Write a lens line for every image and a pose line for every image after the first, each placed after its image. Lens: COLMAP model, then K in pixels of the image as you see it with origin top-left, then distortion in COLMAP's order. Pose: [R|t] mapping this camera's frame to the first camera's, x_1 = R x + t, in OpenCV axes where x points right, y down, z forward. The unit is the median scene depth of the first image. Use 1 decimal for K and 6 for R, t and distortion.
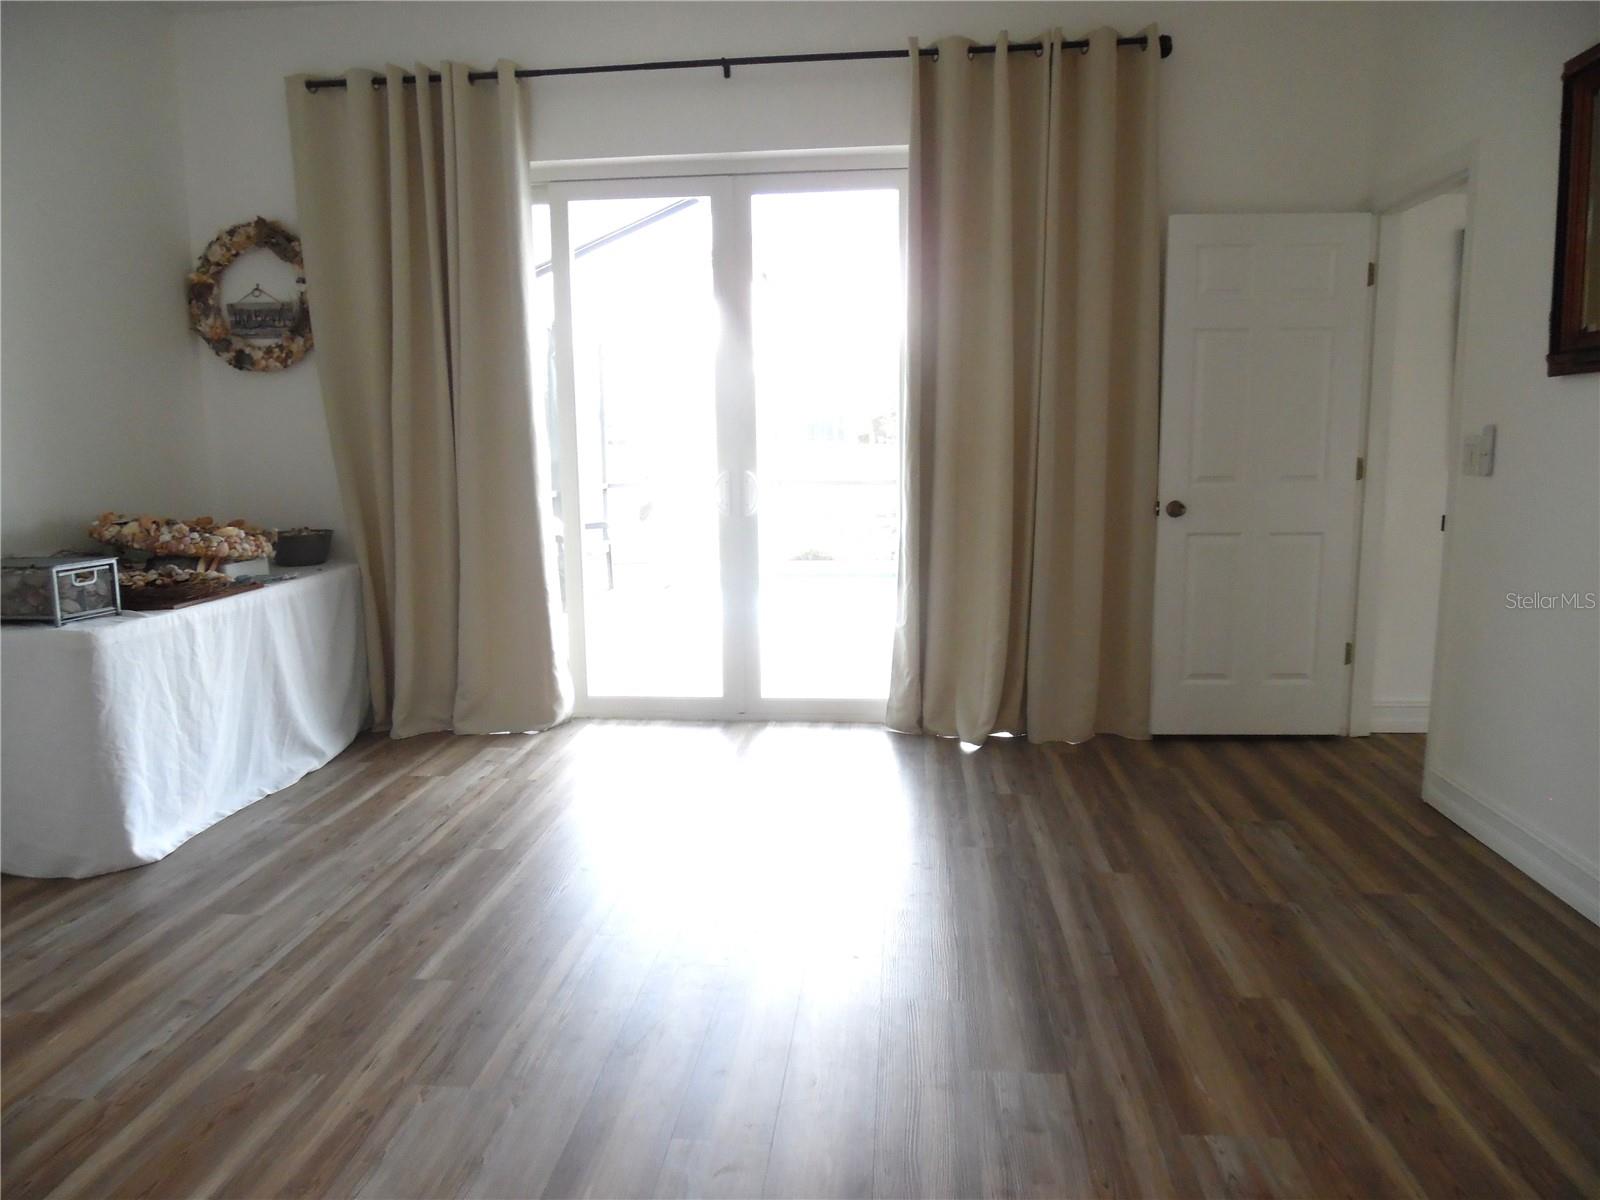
lens RADIAL K [[1118.9, 0, 800.0], [0, 1118.9, 600.0], [0, 0, 1]] dist [-0.009415, 0.000959]
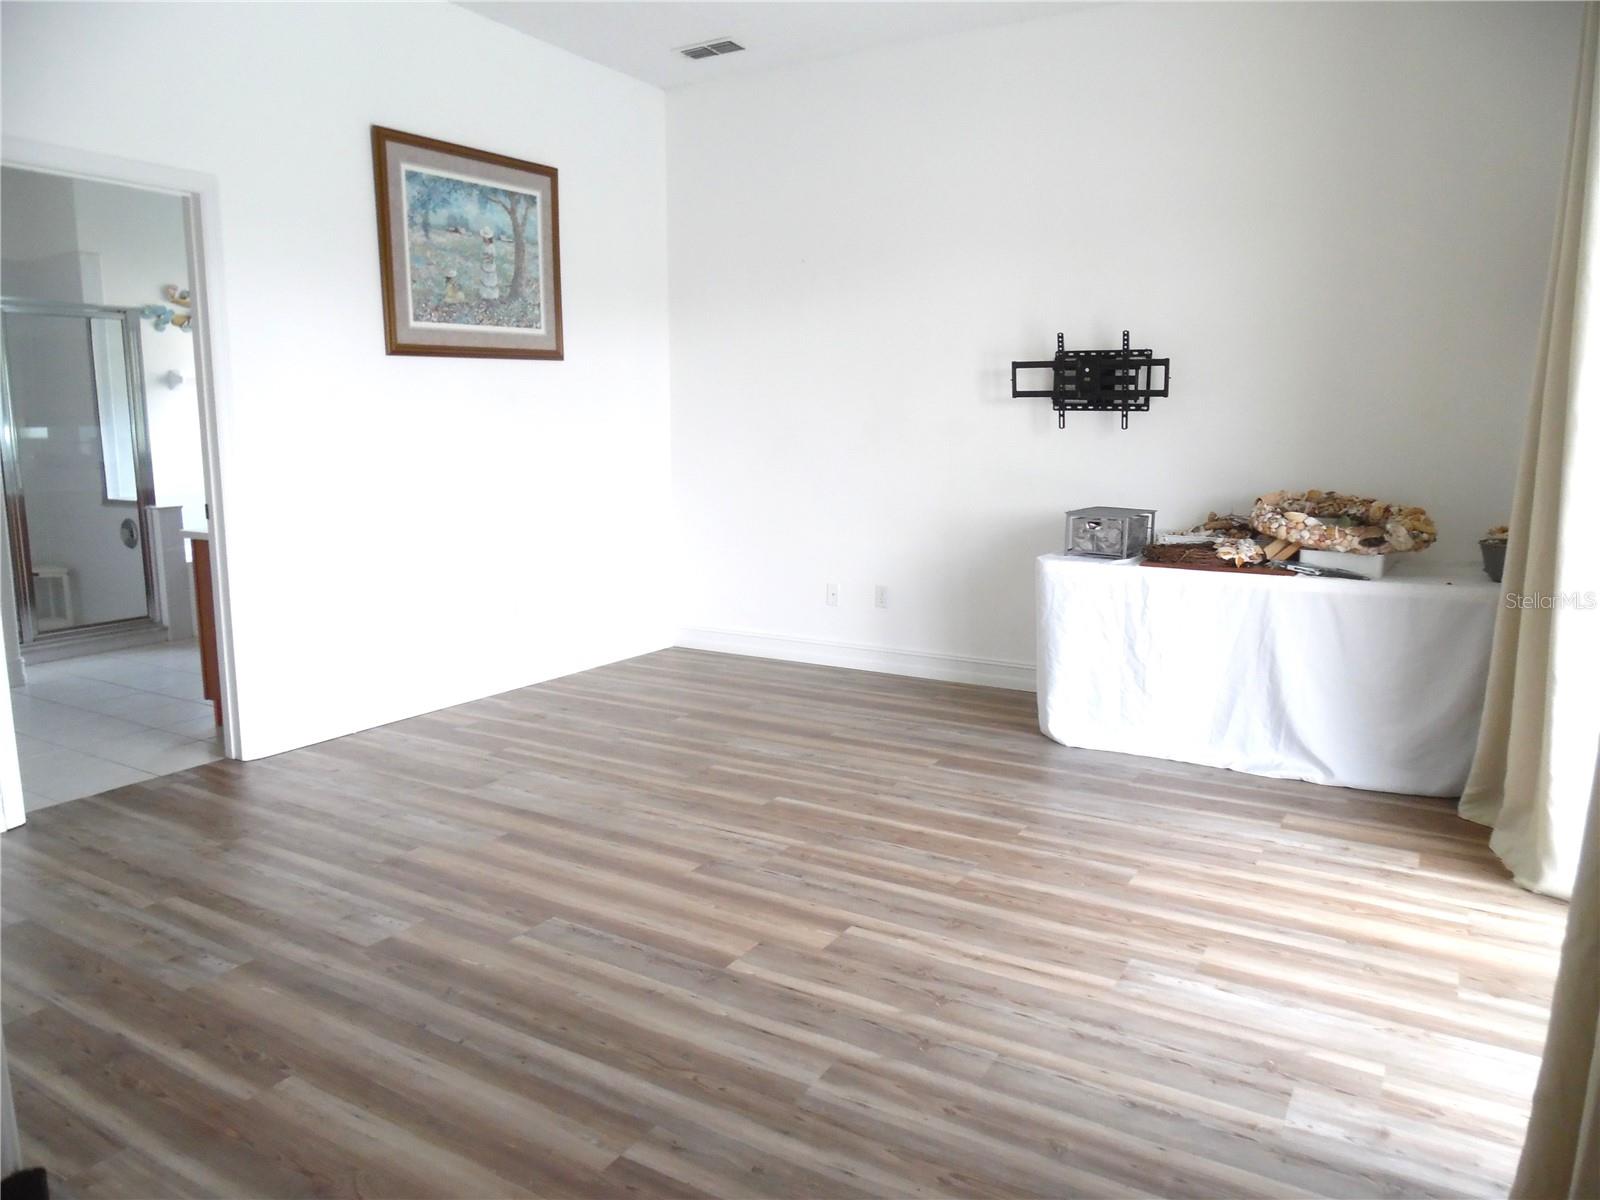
lens RADIAL K [[1118.9, 0, 800.0], [0, 1118.9, 600.0], [0, 0, 1]] dist [-0.009415, 0.000959]
pose [[-0.440590, 0.155774, -0.884090, 0.711266], [-0.124923, 0.964608, 0.232217, -0.201421], [0.888974, 0.212755, -0.405538, 1.235319]]
